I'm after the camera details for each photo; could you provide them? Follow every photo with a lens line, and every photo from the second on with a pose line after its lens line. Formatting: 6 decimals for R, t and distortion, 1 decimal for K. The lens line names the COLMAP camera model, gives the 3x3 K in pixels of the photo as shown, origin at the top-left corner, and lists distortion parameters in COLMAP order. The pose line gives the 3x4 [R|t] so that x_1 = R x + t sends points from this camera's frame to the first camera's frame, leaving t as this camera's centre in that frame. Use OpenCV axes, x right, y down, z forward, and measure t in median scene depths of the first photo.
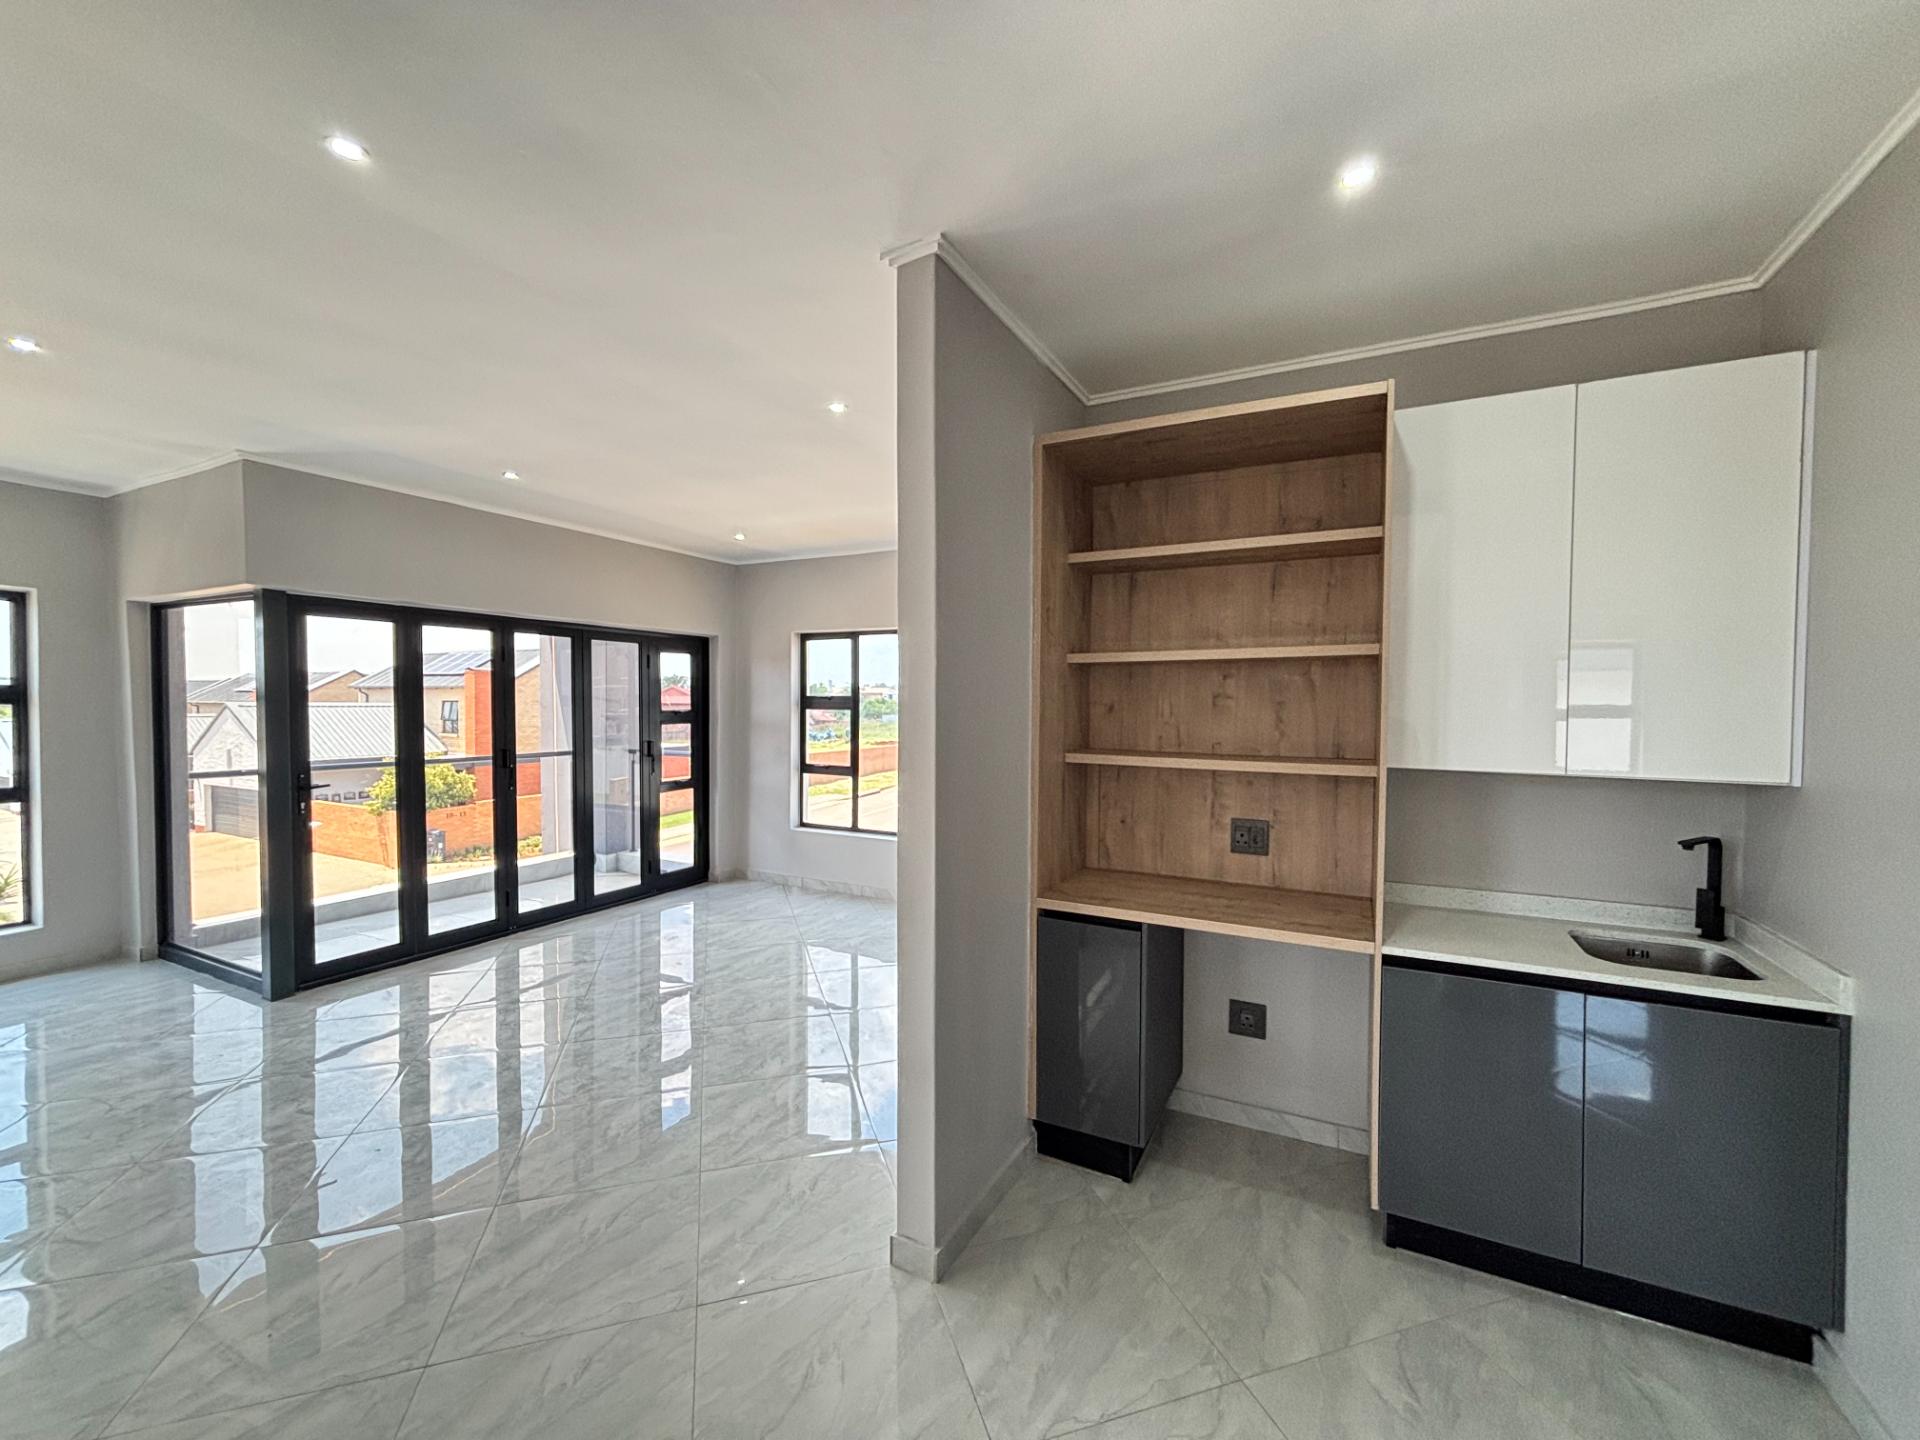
lens RADIAL K [[779.4, 0, 970.8], [0, 779.4, 722.4], [0, 0, 1]] dist [0.000225, 0.000263]
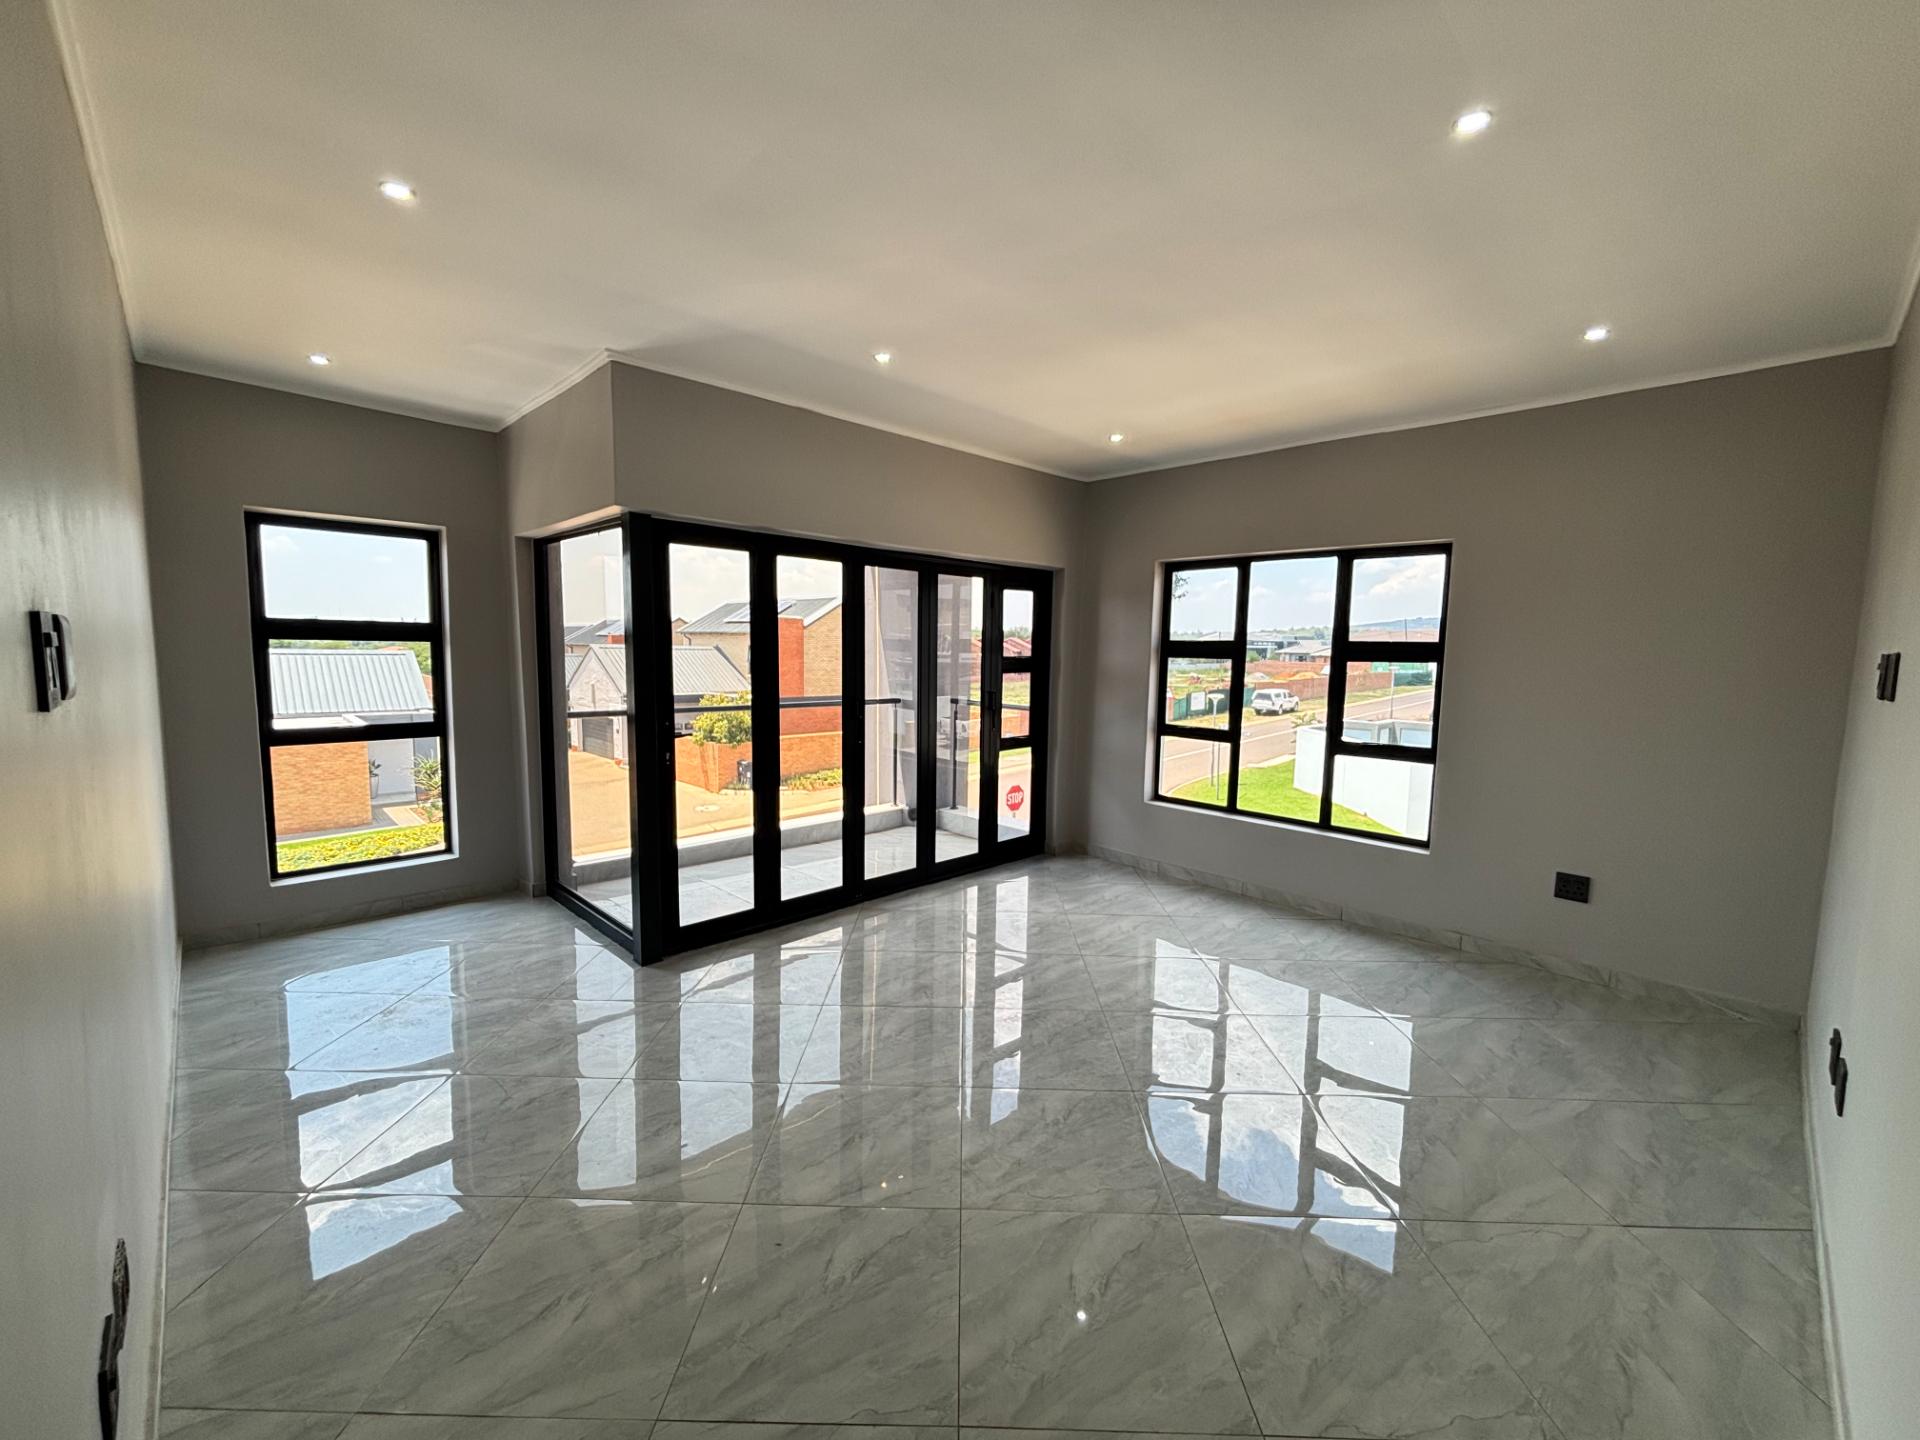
lens RADIAL K [[774.7, 0, 965.5], [0, 774.7, 721.3], [0, 0, 1]] dist [0.000394, -0.000017]
pose [[0.951433, 0.039303, -0.305338, -0.207716], [-0.019067, 0.997436, 0.068978, -0.002847], [0.307266, -0.059806, 0.949742, 0.207344]]
